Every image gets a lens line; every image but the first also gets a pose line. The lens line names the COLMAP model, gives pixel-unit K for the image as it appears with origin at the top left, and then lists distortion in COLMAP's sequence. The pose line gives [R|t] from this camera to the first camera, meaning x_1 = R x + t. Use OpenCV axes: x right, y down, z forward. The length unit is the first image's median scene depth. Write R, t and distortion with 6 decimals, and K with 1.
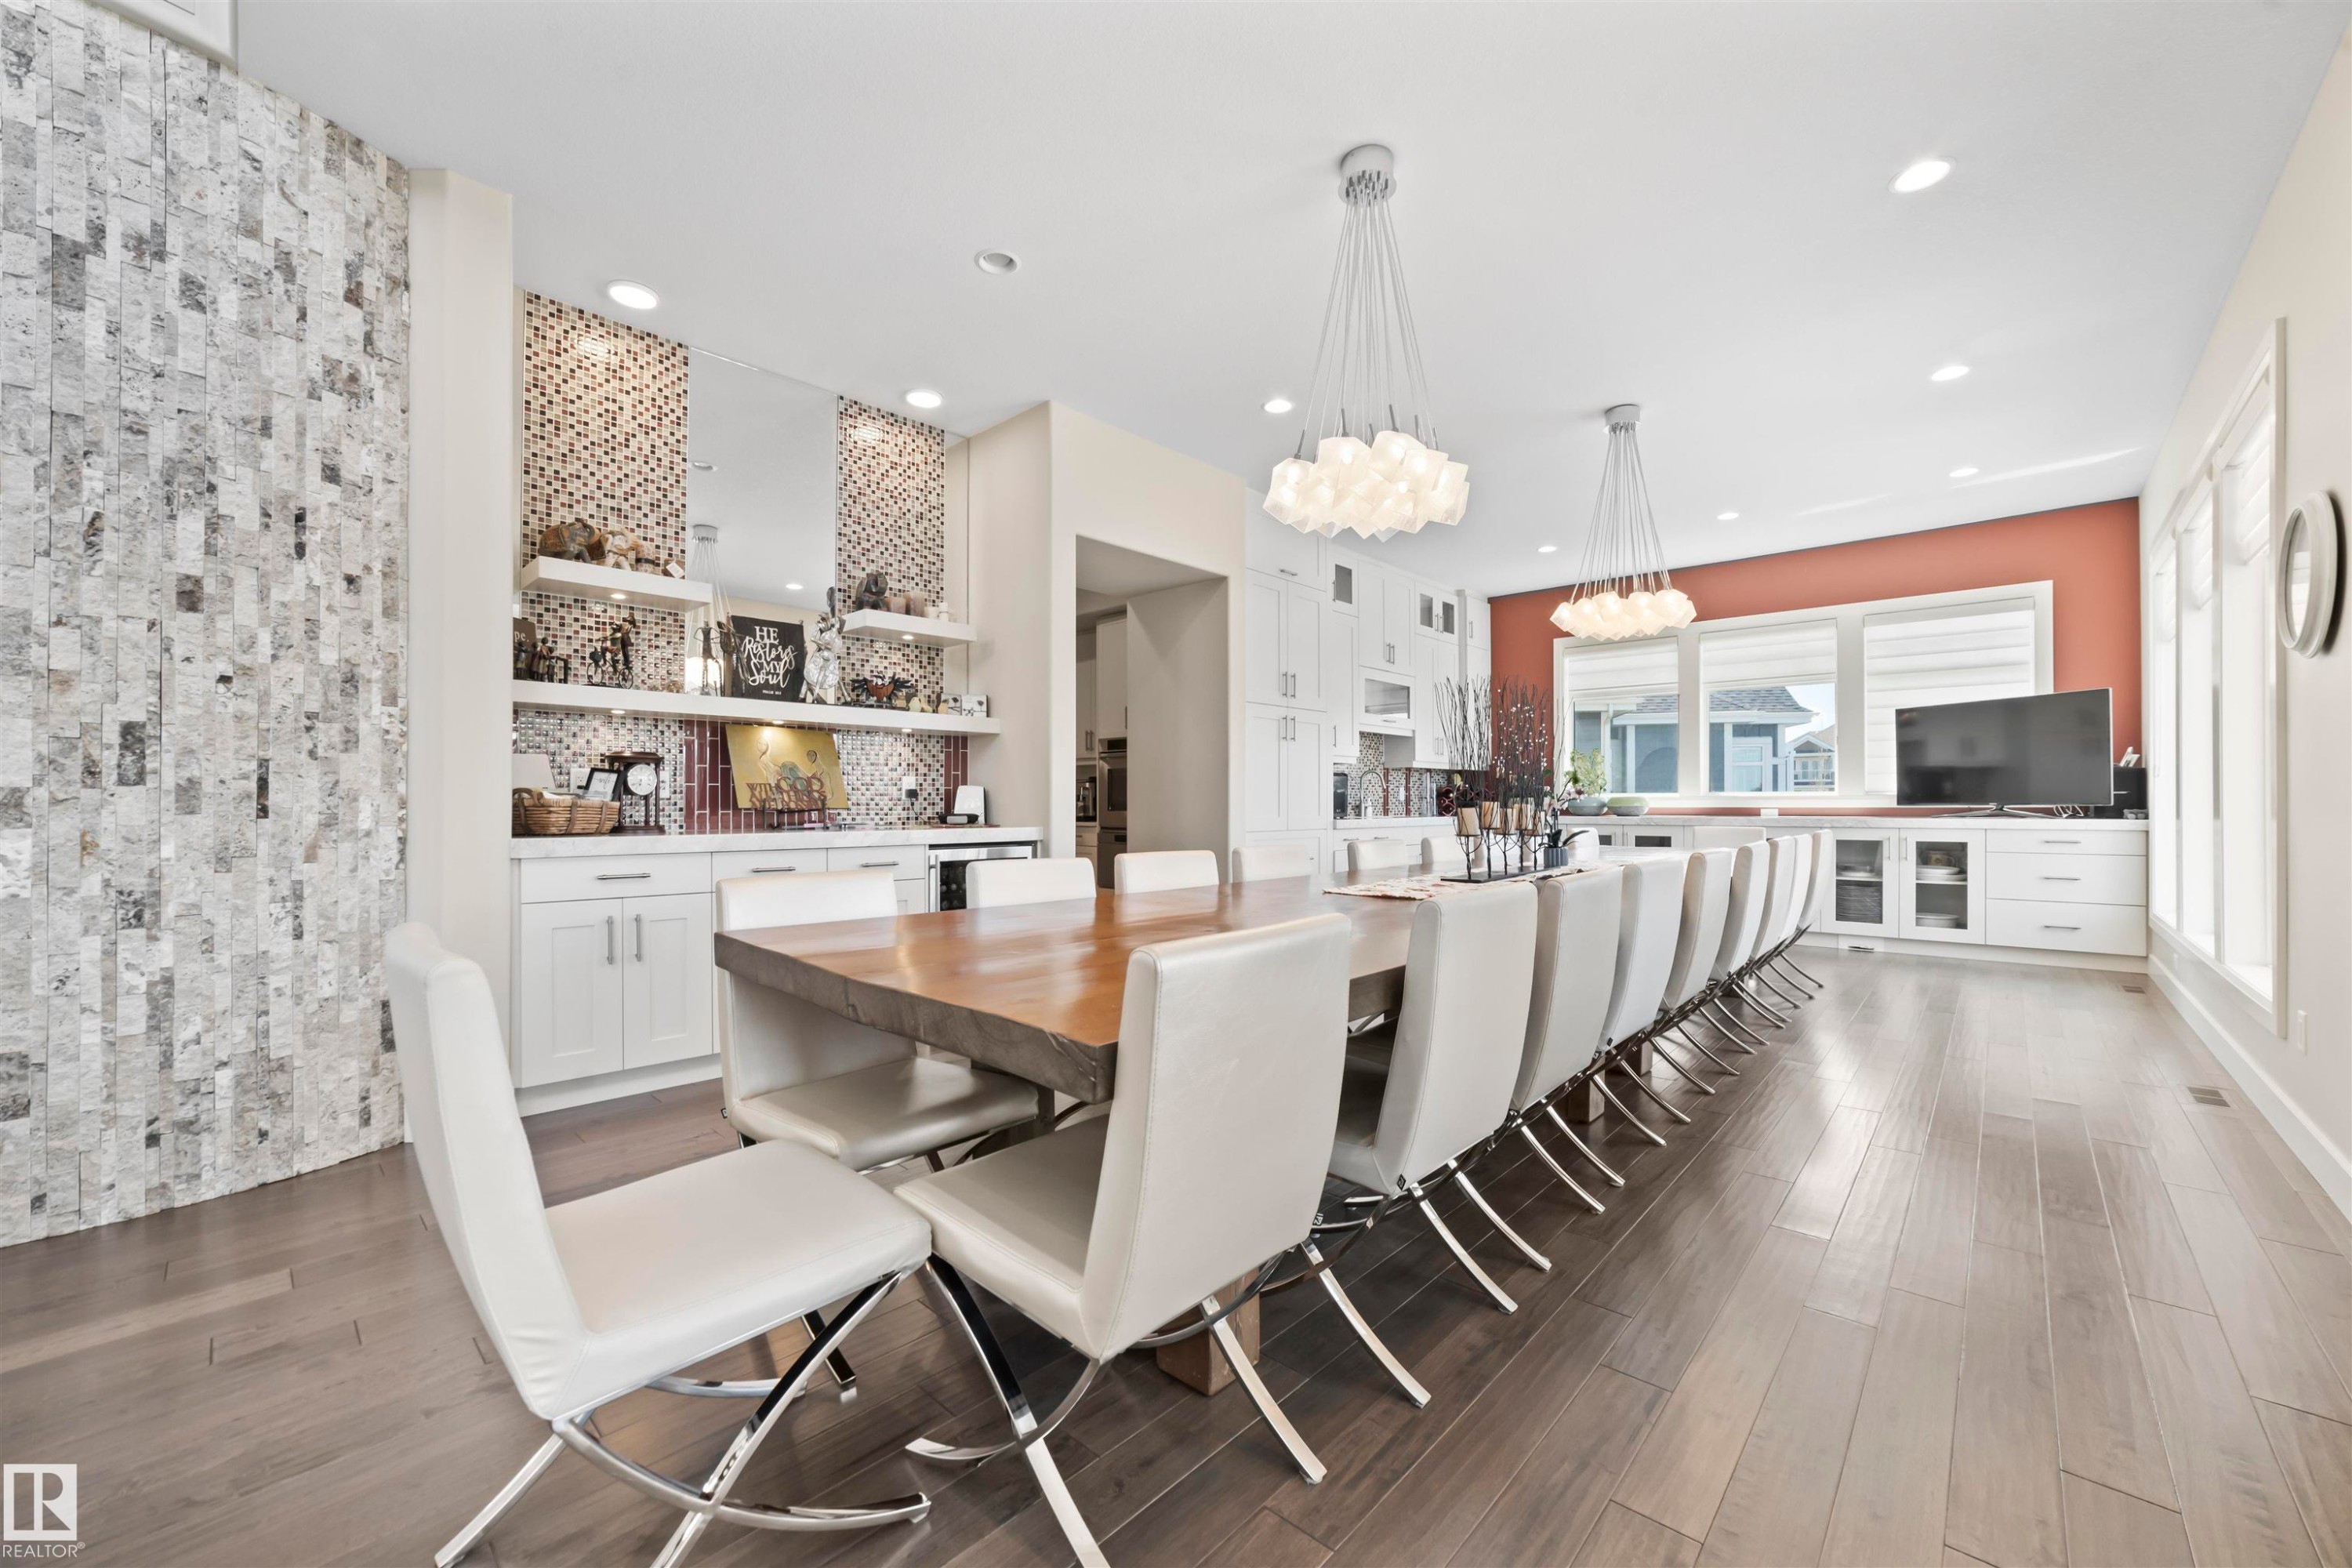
lens RADIAL K [[915.2, 0, 1174.8], [0, 915.2, 790.4], [0, 0, 1]] dist [-0.016814, 0.005474]
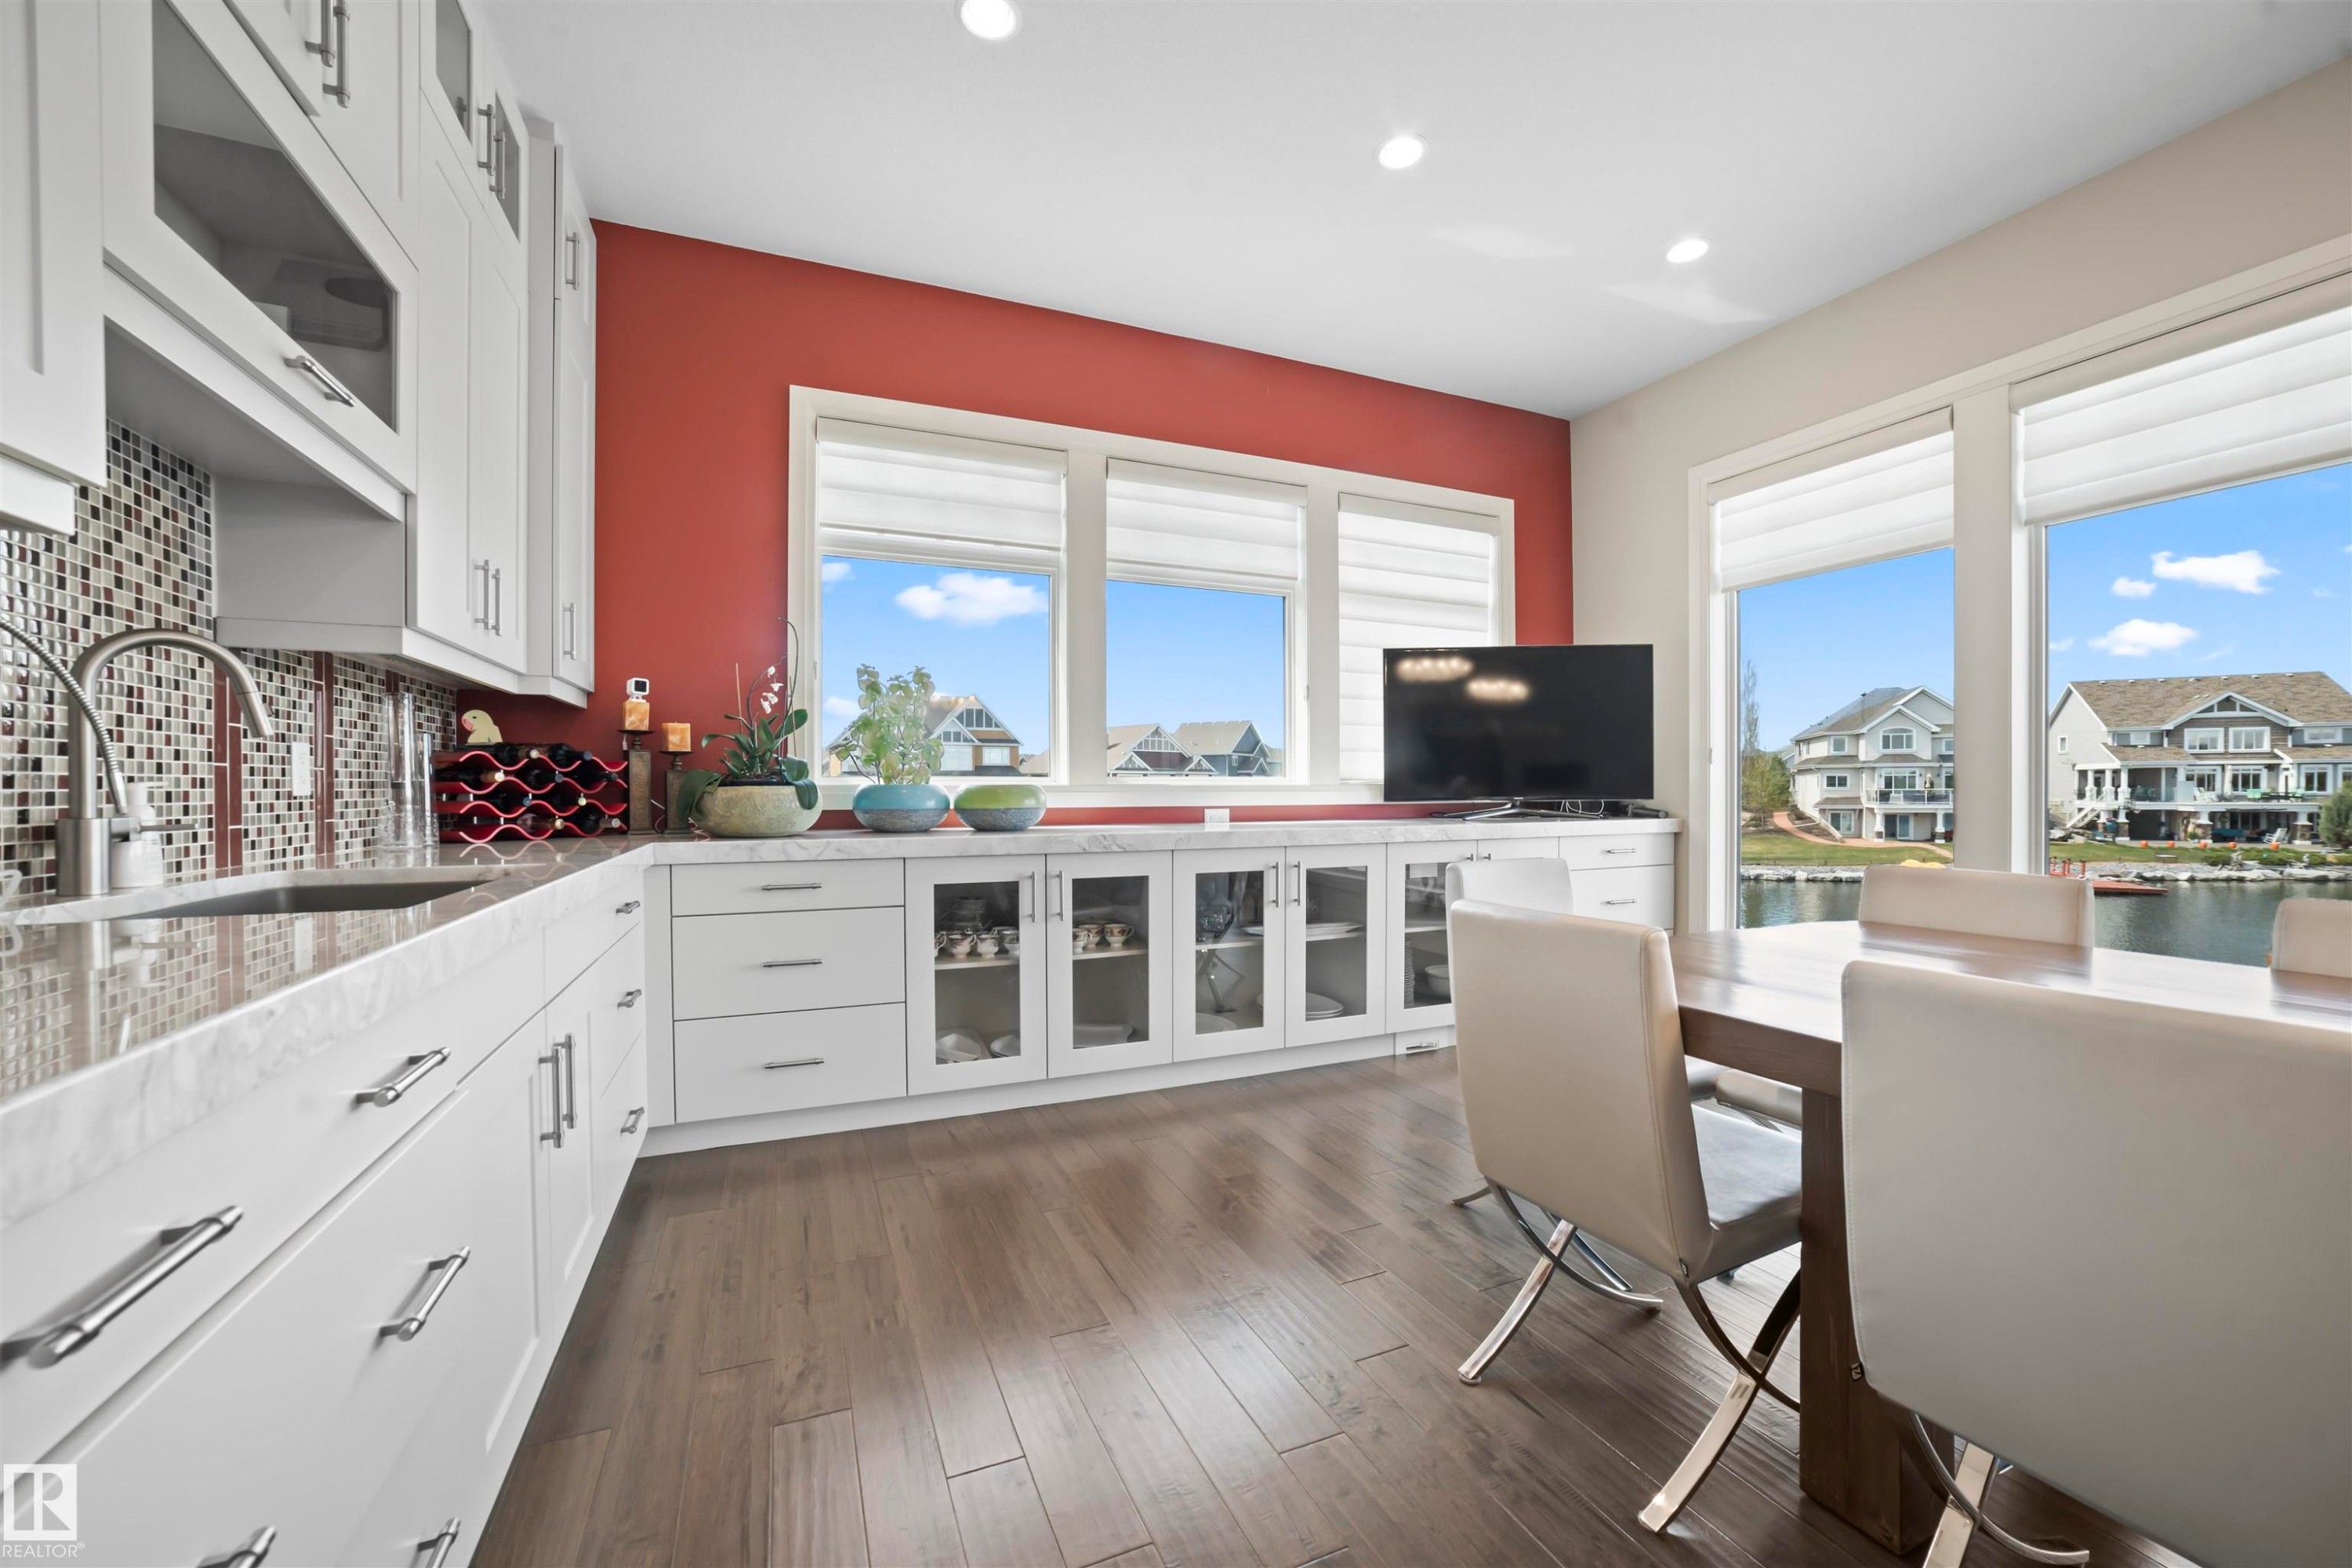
lens RADIAL K [[915.2, 0, 1176.6], [0, 915.2, 789.1], [0, 0, 1]] dist [-0.016814, 0.005474]
pose [[0.404614, 0.005406, 0.914472, 0.152659], [-0.007417, 0.999969, -0.002630, 0.009880], [-0.914458, -0.005718, 0.404641, 0.853181]]
